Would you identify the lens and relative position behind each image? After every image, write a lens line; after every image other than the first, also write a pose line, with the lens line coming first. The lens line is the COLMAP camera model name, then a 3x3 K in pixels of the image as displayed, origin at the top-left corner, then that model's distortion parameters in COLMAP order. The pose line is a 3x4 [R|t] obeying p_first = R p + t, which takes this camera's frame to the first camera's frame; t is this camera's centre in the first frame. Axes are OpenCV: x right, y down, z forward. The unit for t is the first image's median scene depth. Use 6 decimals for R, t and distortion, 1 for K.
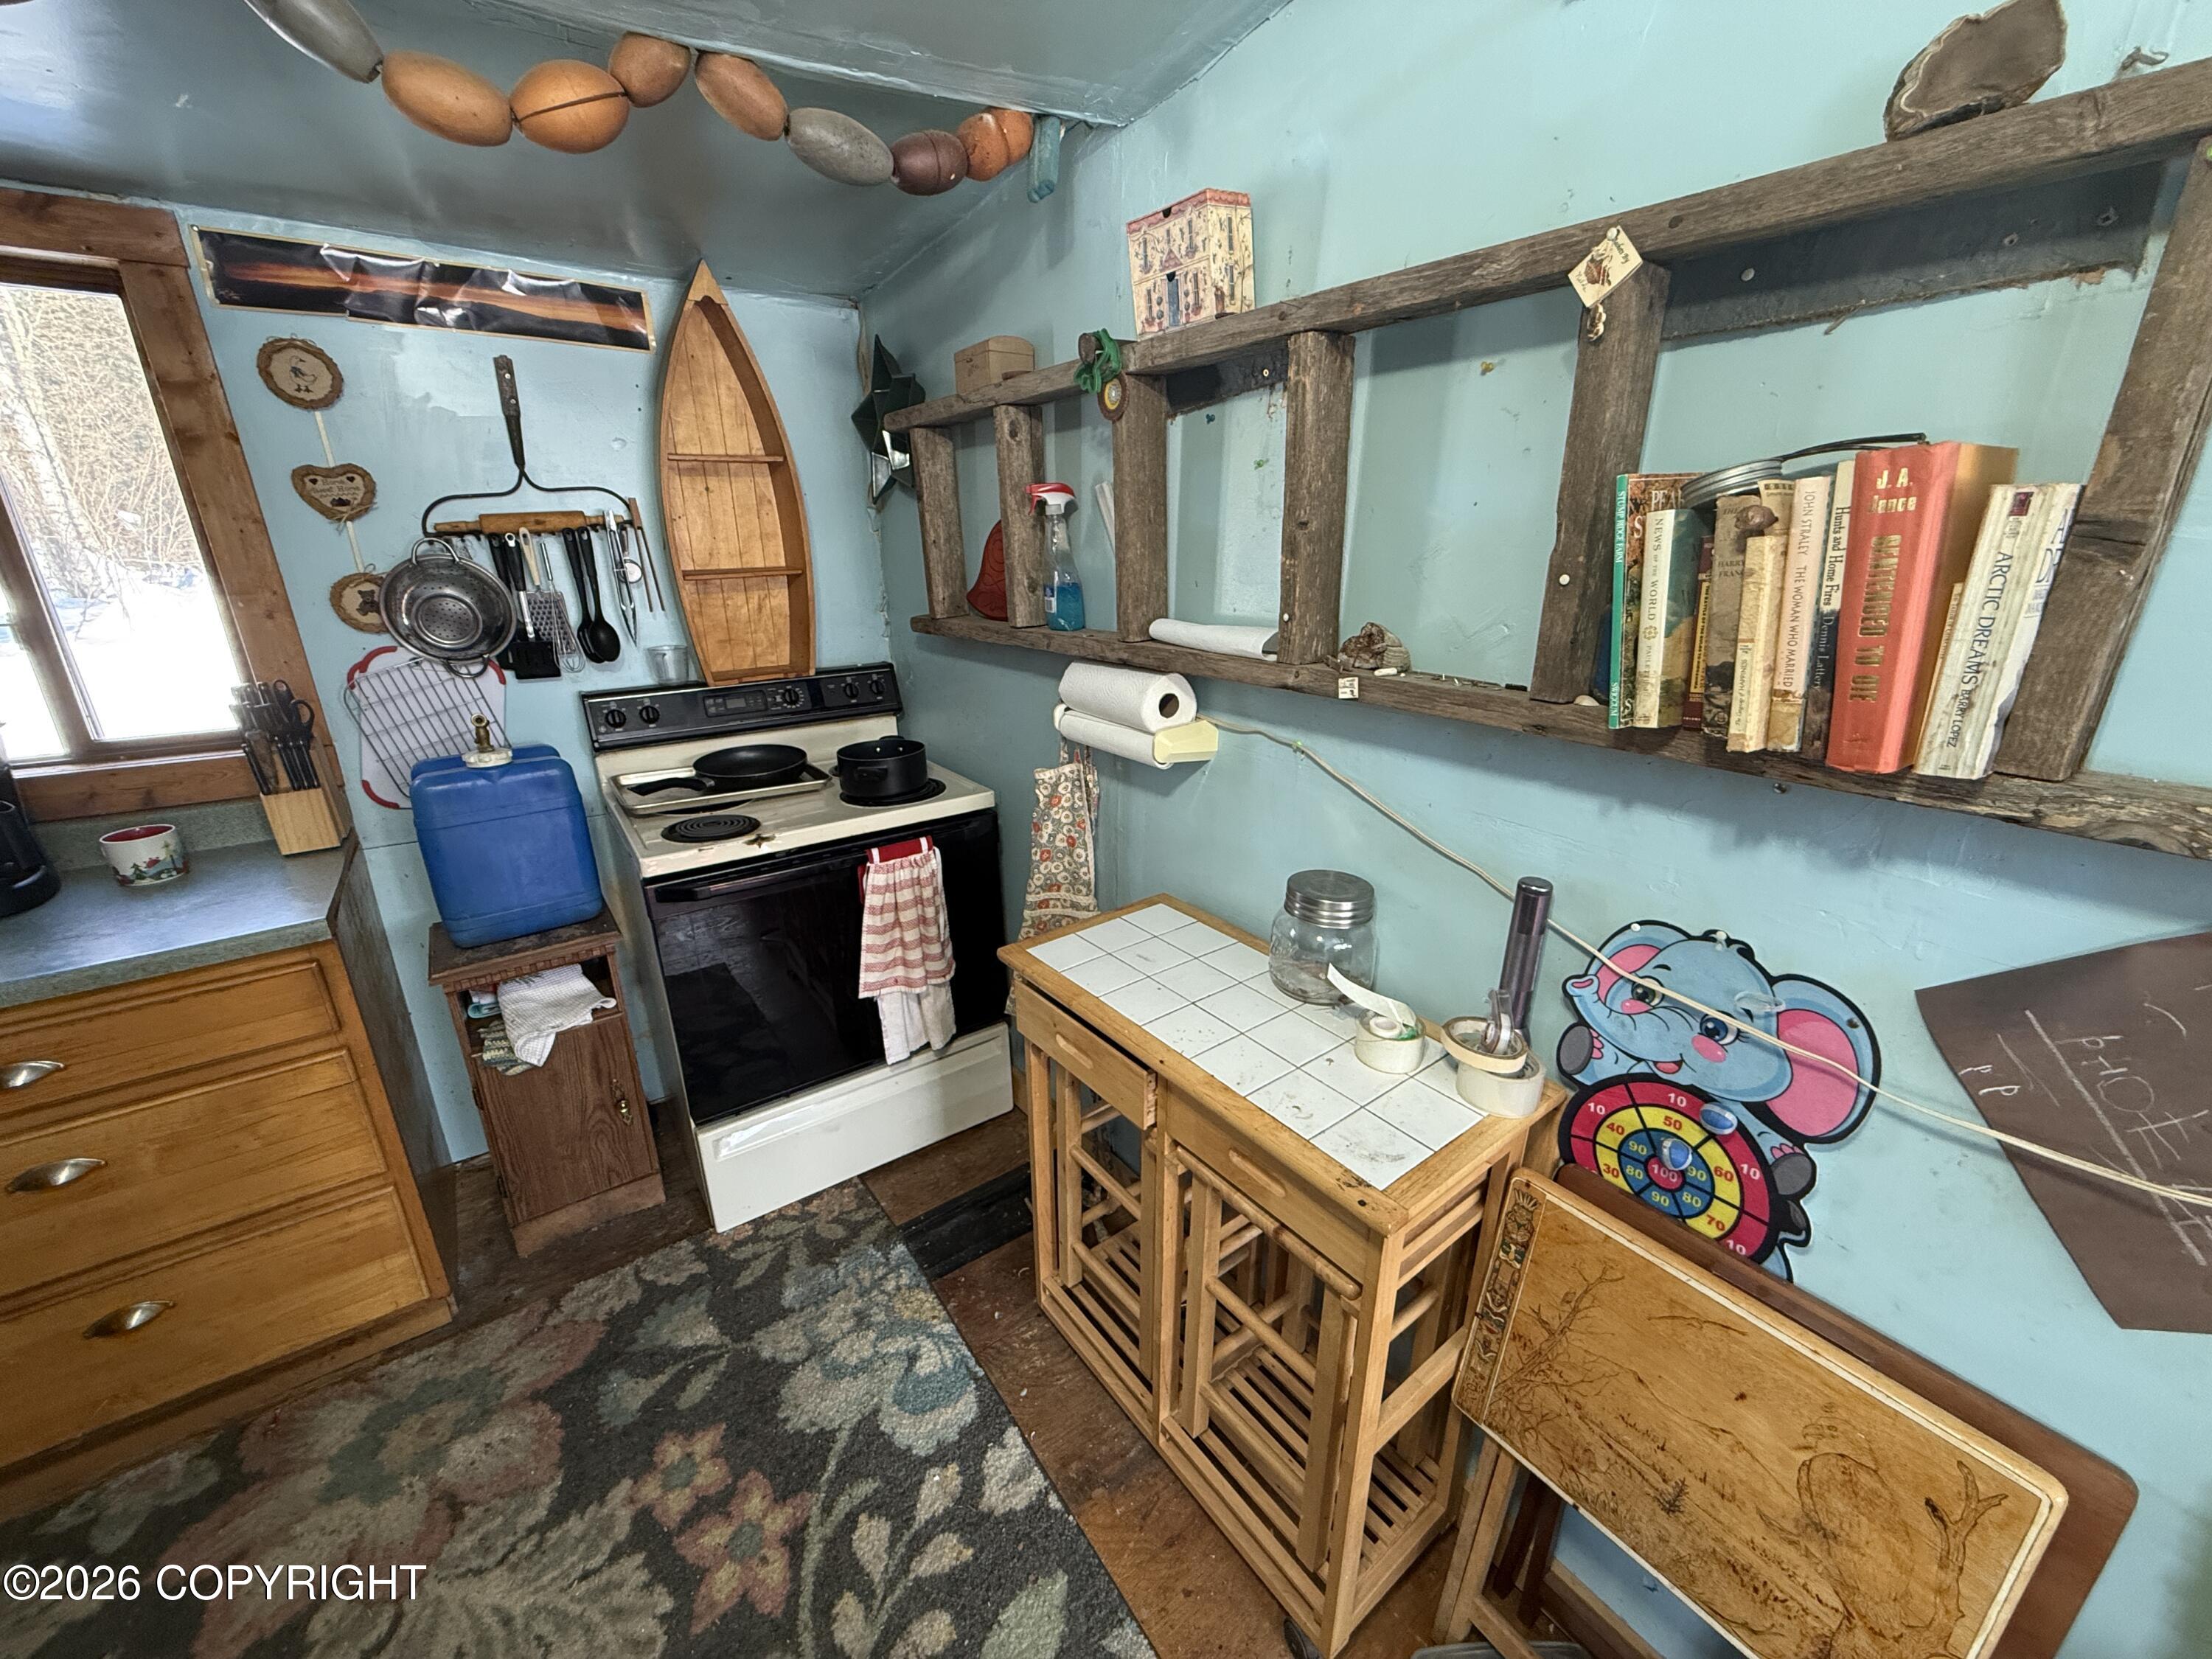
lens RADIAL K [[878.4, 0, 1104.1], [0, 878.4, 827.0], [0, 0, 1]] dist [-0.000802, 0.000136]
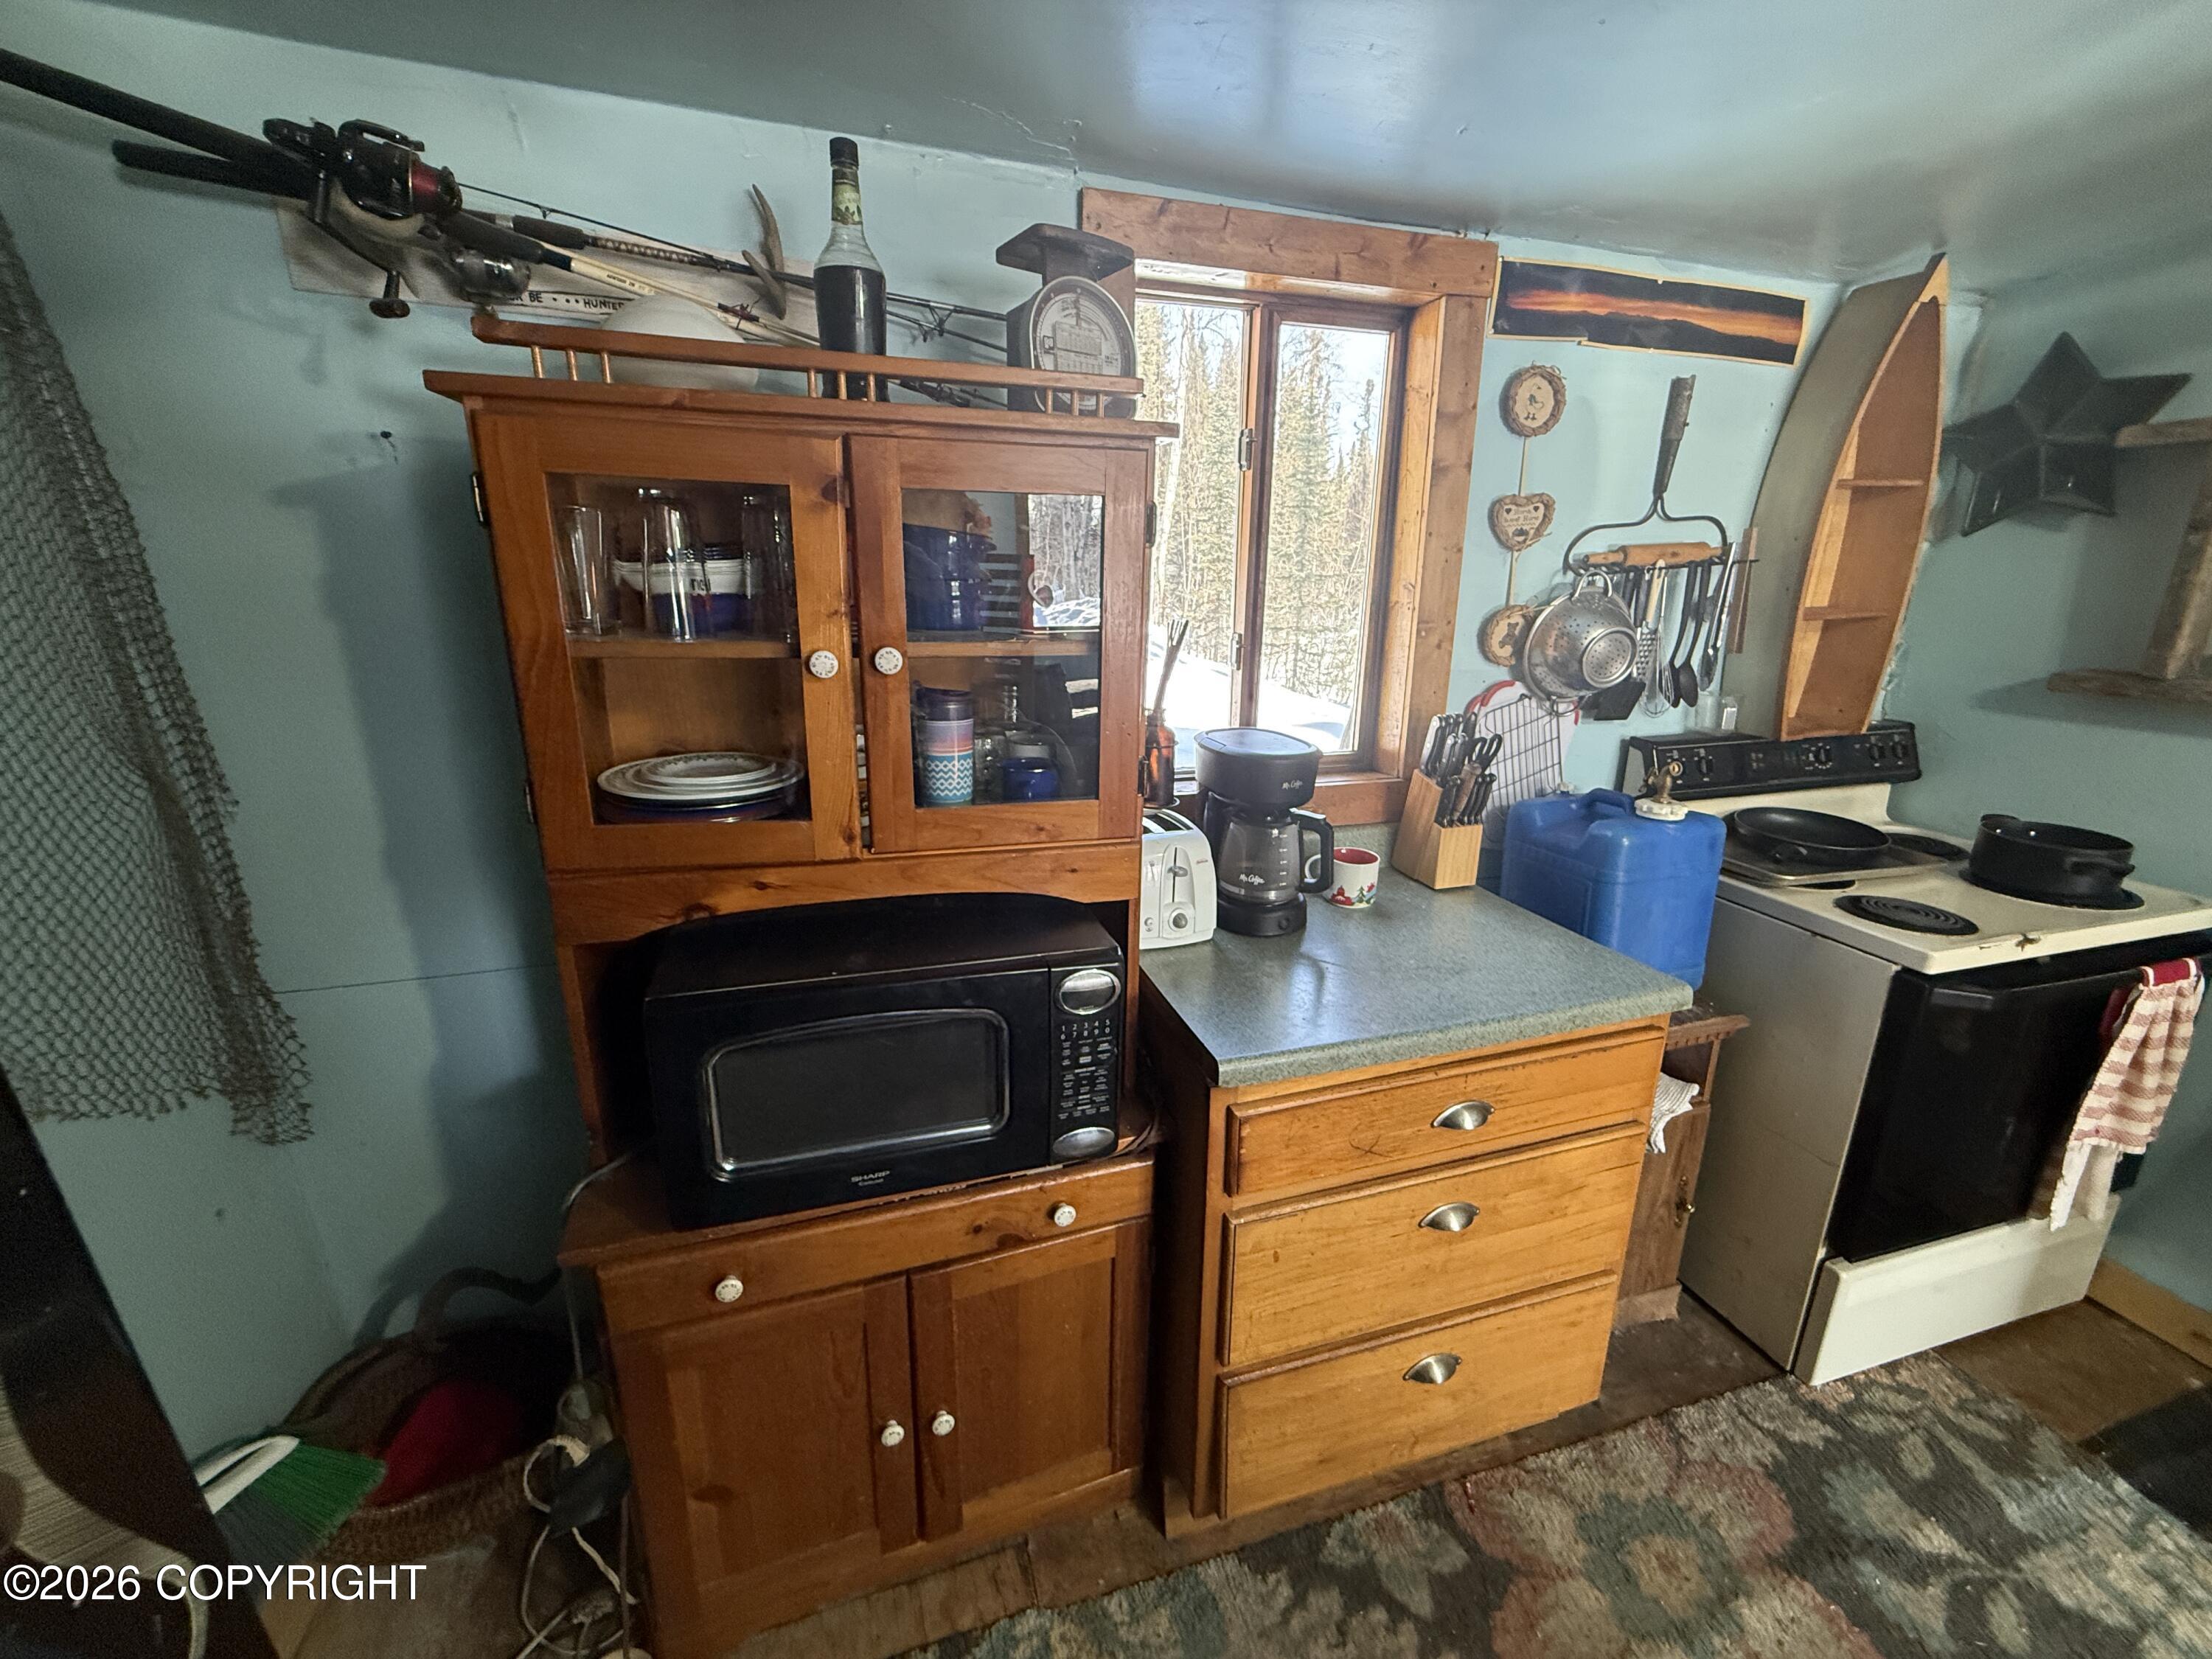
lens RADIAL K [[878.4, 0, 1104.5], [0, 878.4, 827.7], [0, 0, 1]] dist [-0.000802, 0.000136]
pose [[0.943980, 0.105932, -0.312537, -0.959281], [-0.115856, 0.993177, -0.013299, 0.019416], [0.308996, 0.048763, 0.949812, -0.045141]]
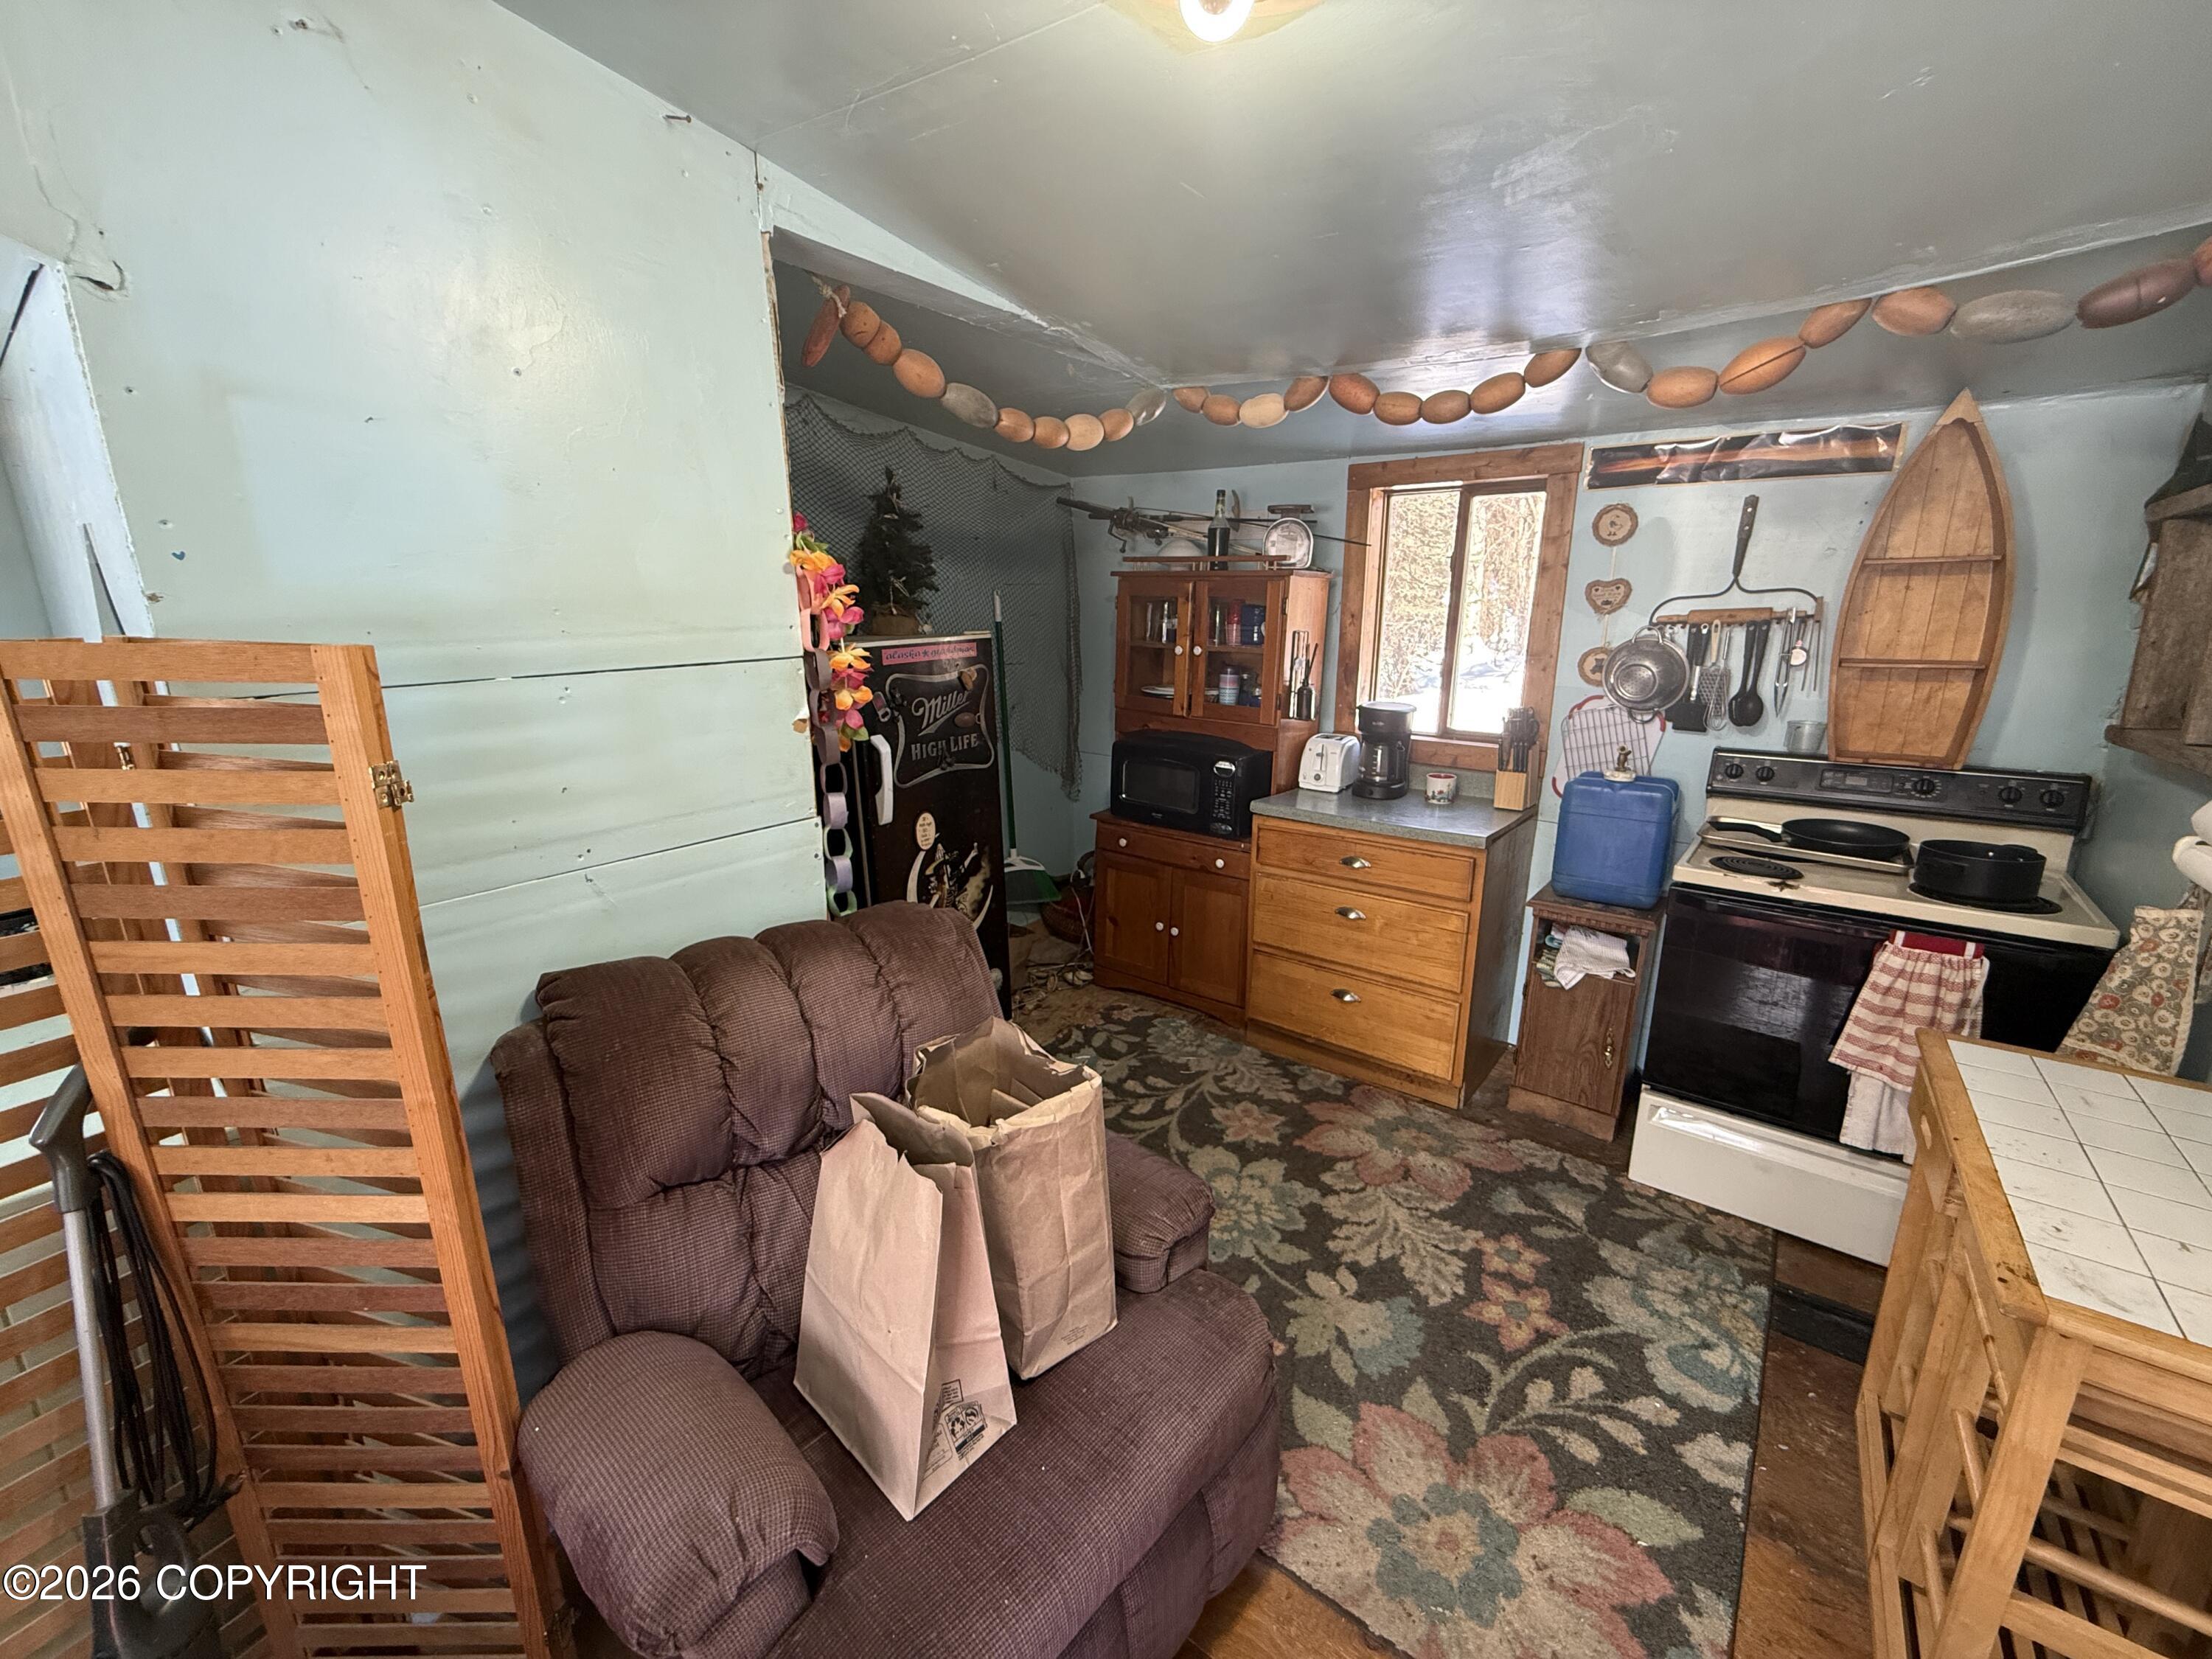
lens RADIAL K [[878.4, 0, 1103.7], [0, 878.4, 828.1], [0, 0, 1]] dist [-0.000802, 0.000136]
pose [[0.274120, 0.237821, -0.931826, 0.428227], [-0.314091, 0.937946, 0.146985, 0.056003], [0.908958, 0.252386, 0.331807, -0.224443]]
